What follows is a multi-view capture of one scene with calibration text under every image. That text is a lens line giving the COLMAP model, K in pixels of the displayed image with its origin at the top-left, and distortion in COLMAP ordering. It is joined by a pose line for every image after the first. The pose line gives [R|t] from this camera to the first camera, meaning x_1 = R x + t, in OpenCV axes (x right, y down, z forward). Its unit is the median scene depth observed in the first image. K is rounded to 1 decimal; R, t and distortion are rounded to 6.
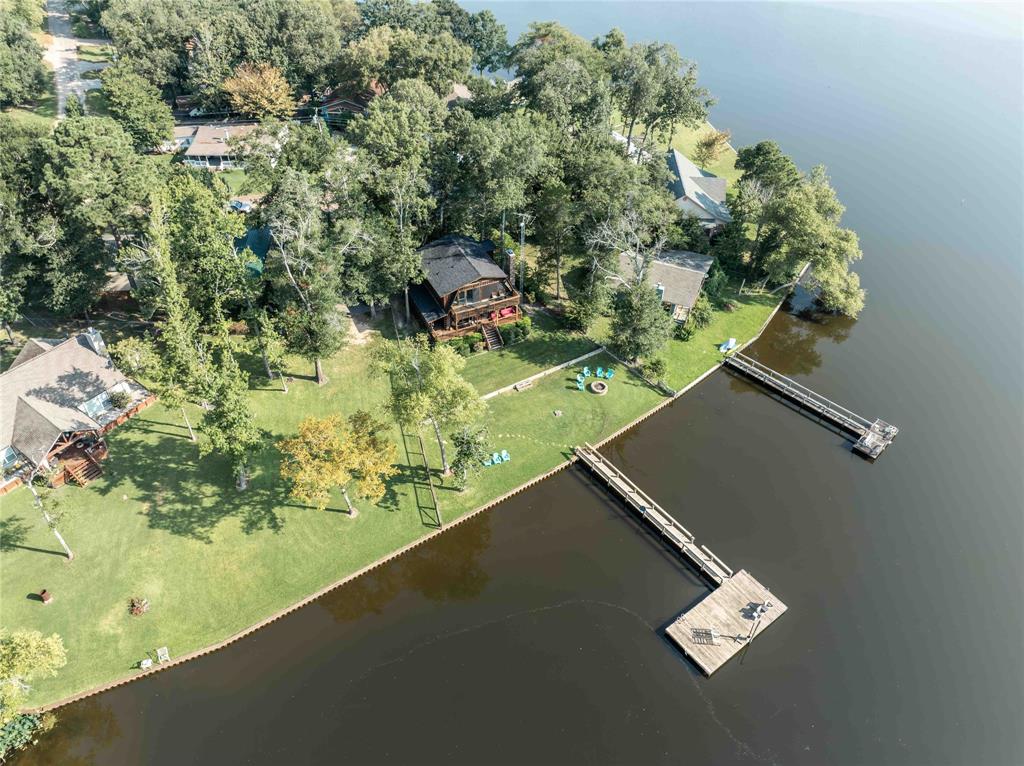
lens RADIAL K [[714.7, 0, 511.6], [0, 714.7, 382.8], [0, 0, 1]] dist [-0.046303, 0.011915]
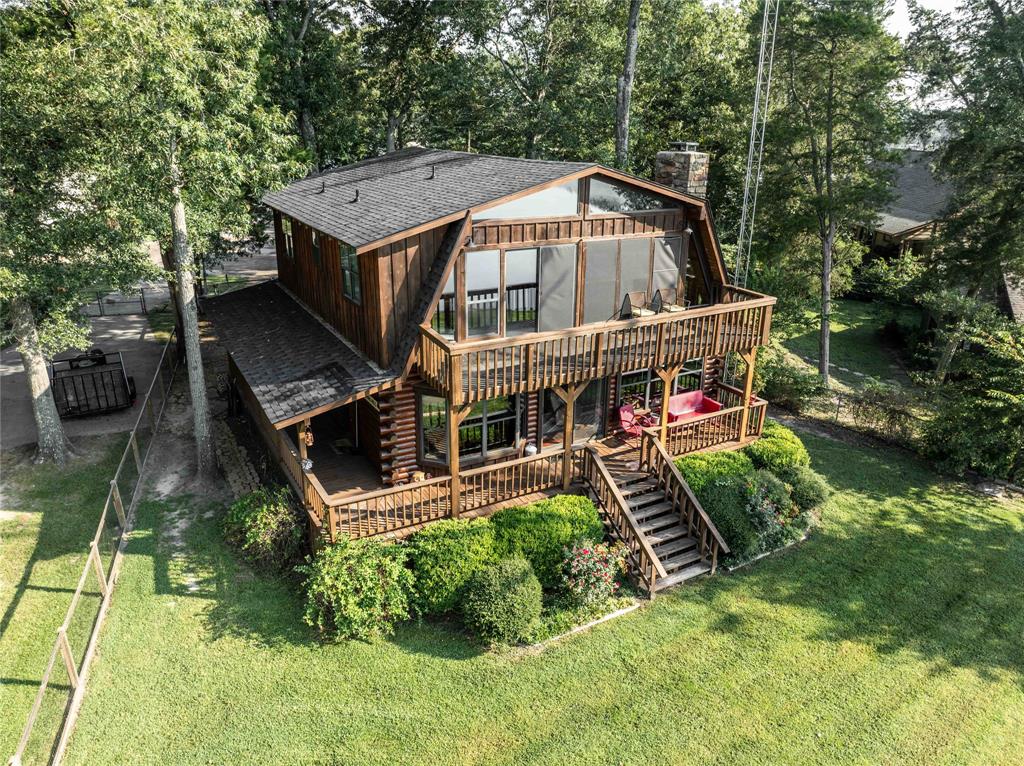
lens RADIAL K [[714.7, 0, 511.4], [0, 714.7, 383.0], [0, 0, 1]] dist [-0.046303, 0.011915]
pose [[0.998486, -0.018165, 0.051921, -0.070368], [0.036100, 0.928592, -0.369341, -0.031304], [-0.041505, 0.370656, 0.927842, 0.827274]]
